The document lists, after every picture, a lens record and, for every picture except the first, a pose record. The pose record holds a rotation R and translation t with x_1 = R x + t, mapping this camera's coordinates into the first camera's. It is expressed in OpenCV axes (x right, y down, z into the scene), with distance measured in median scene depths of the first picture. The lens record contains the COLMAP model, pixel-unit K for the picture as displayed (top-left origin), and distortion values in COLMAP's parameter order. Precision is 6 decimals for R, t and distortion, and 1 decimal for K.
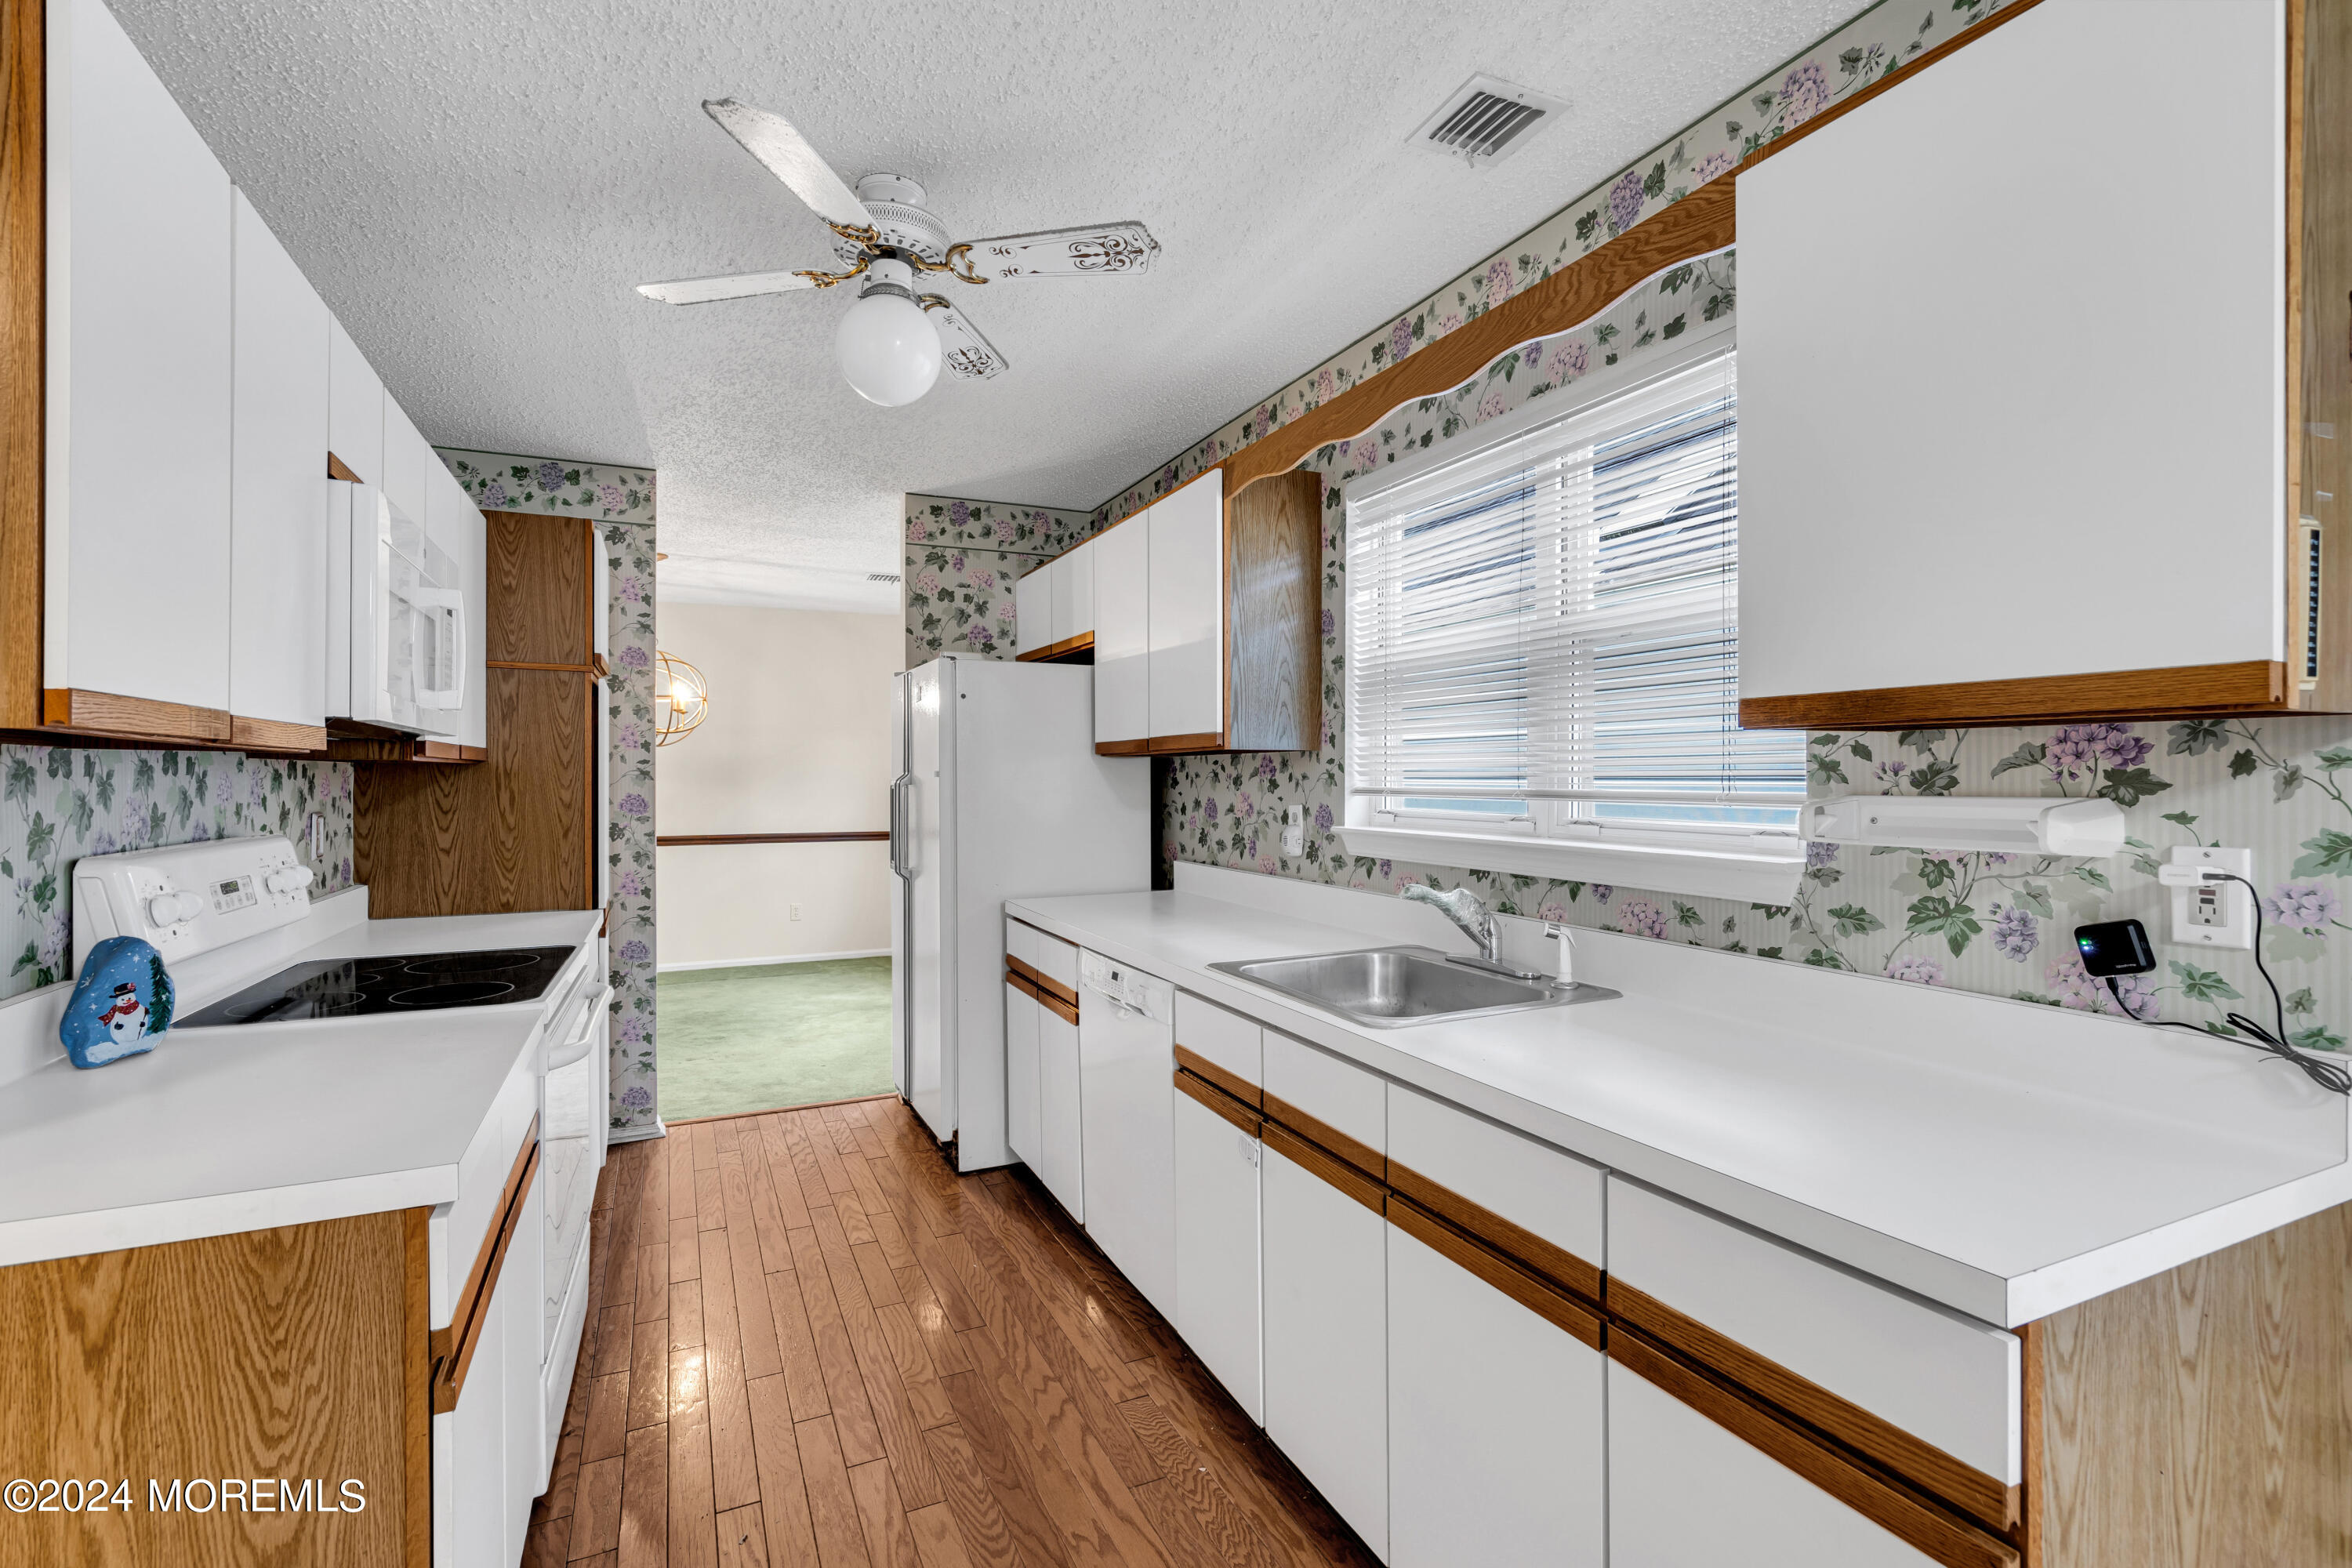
lens RADIAL K [[1070.2, 0, 1186.2], [0, 1070.2, 780.4], [0, 0, 1]] dist [0.000917, -0.000612]
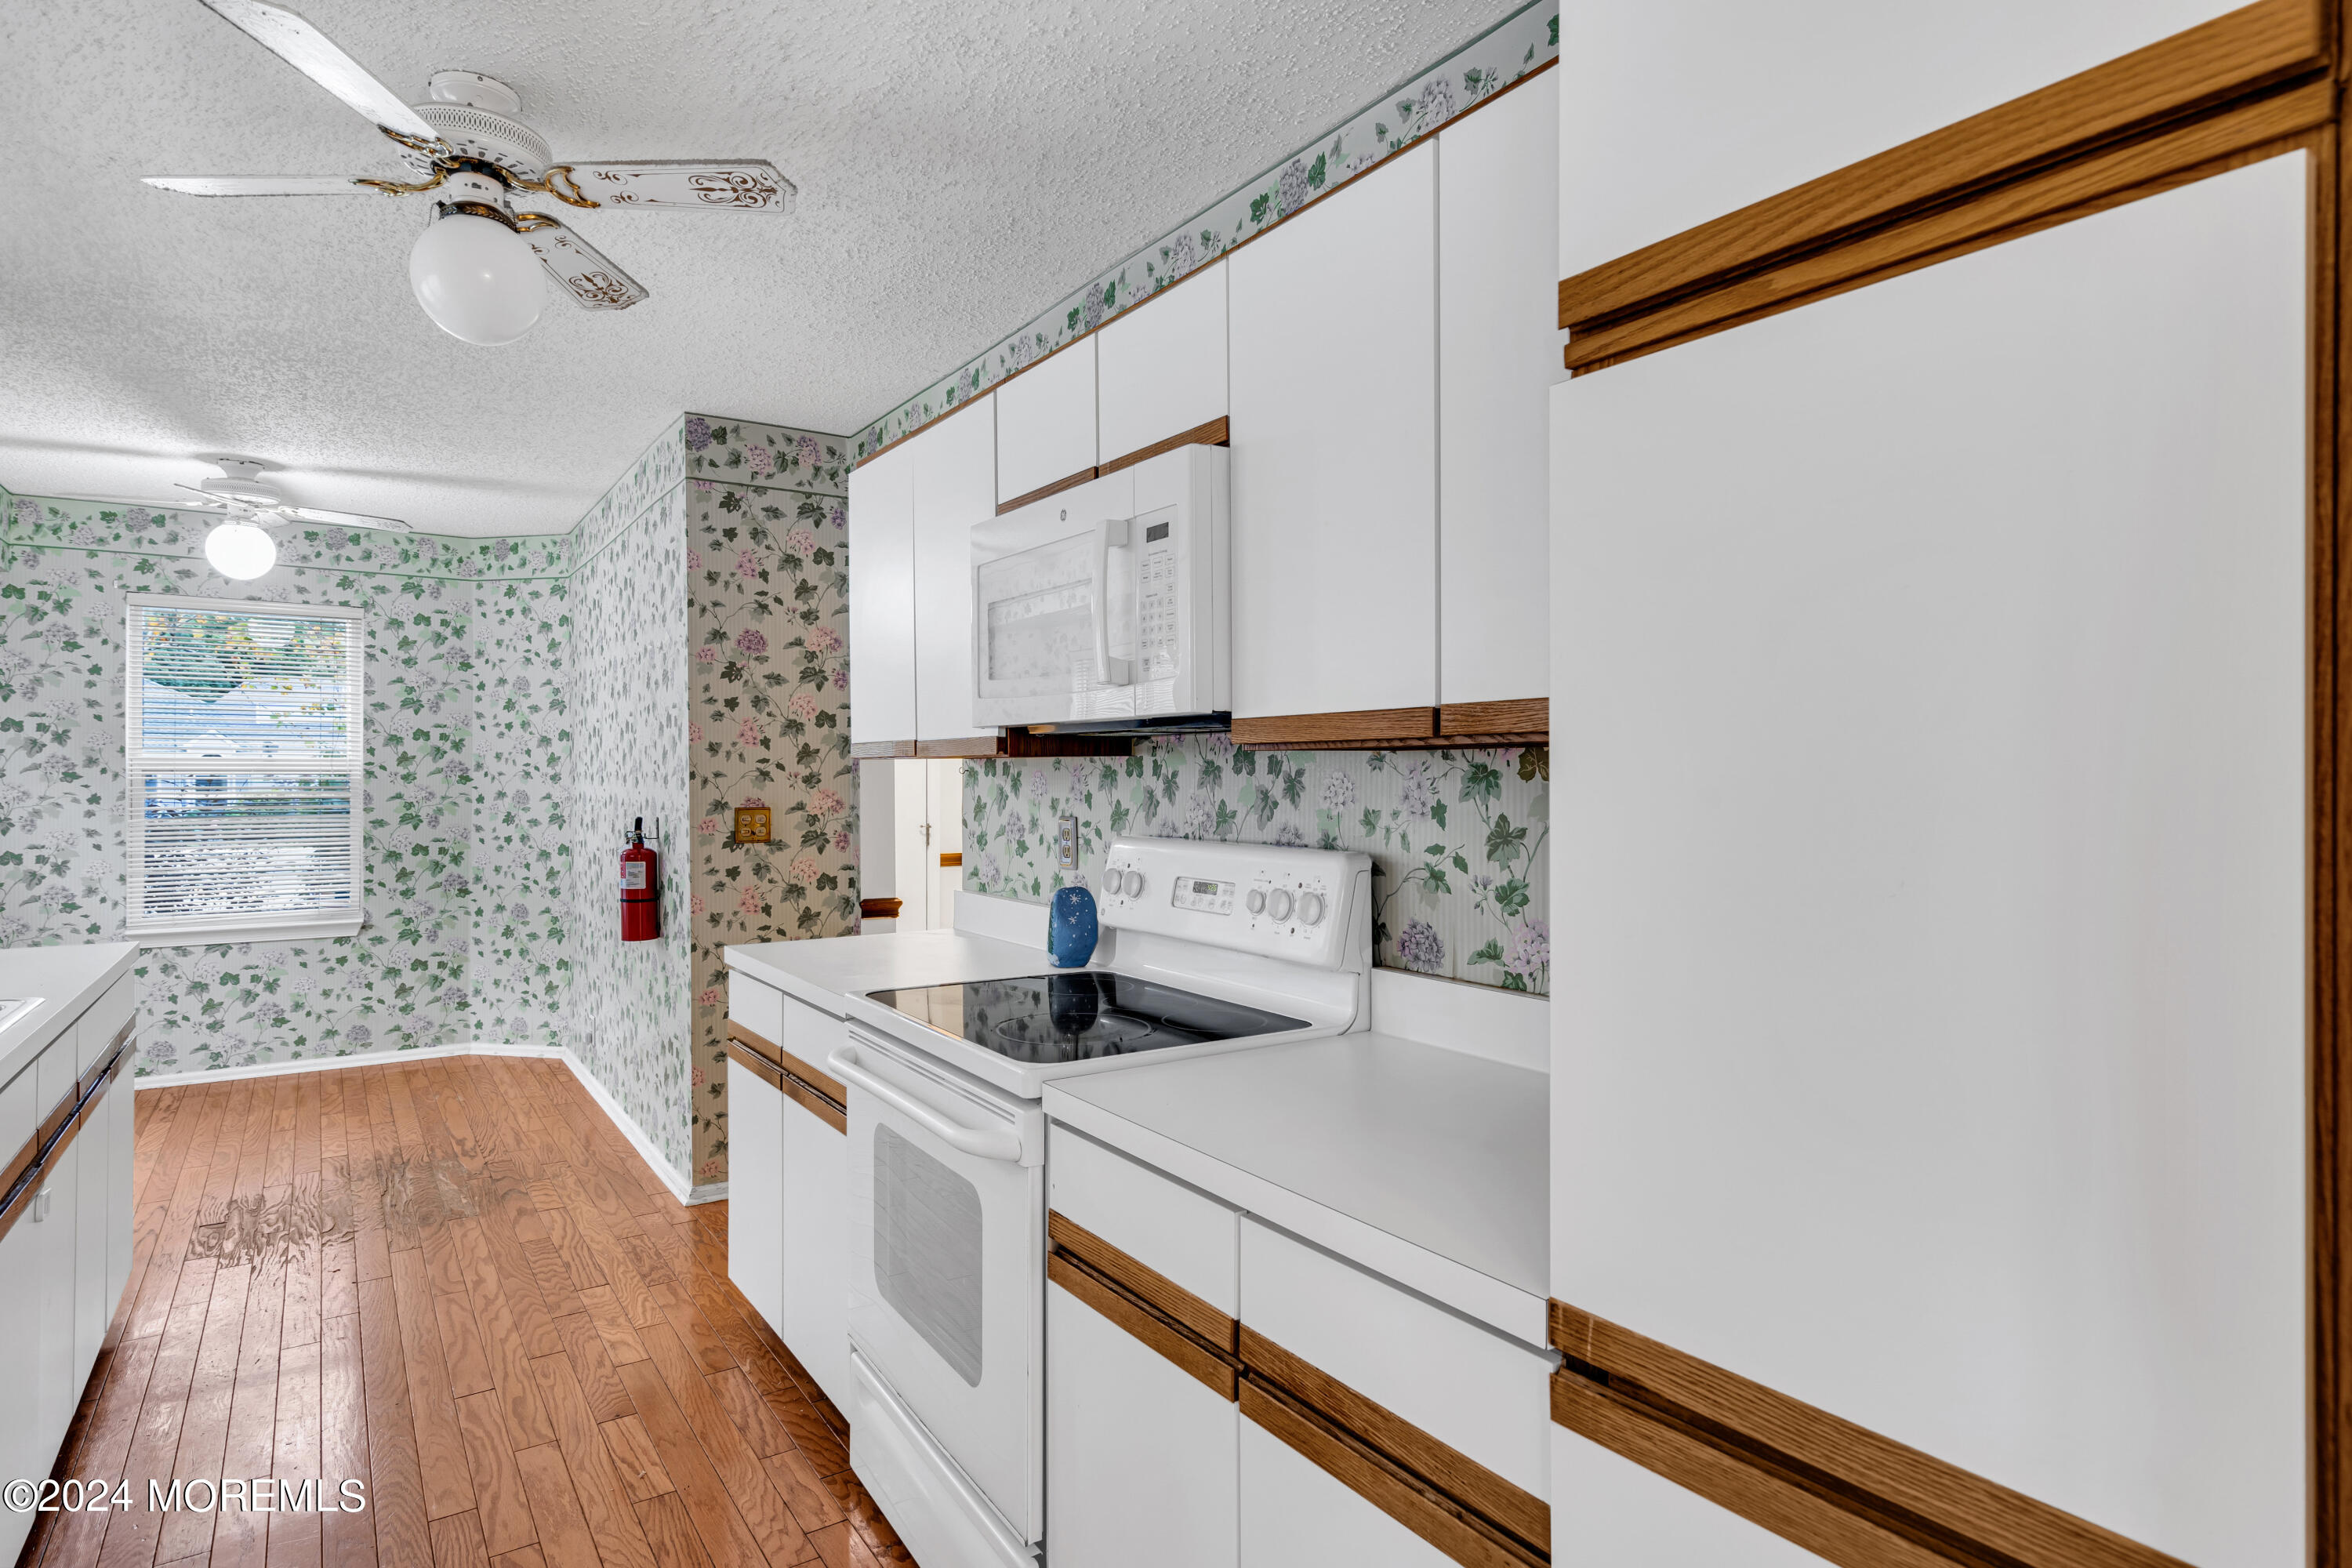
lens RADIAL K [[1240.6, 0, 1170.5], [0, 1240.6, 773.2], [0, 0, 1]] dist [-0.001032, -0.000162]
pose [[-0.988322, 0.008896, -0.152121, -0.566088], [0.007104, 0.999899, 0.012322, -0.016909], [0.152215, 0.011097, -0.988285, 1.729718]]
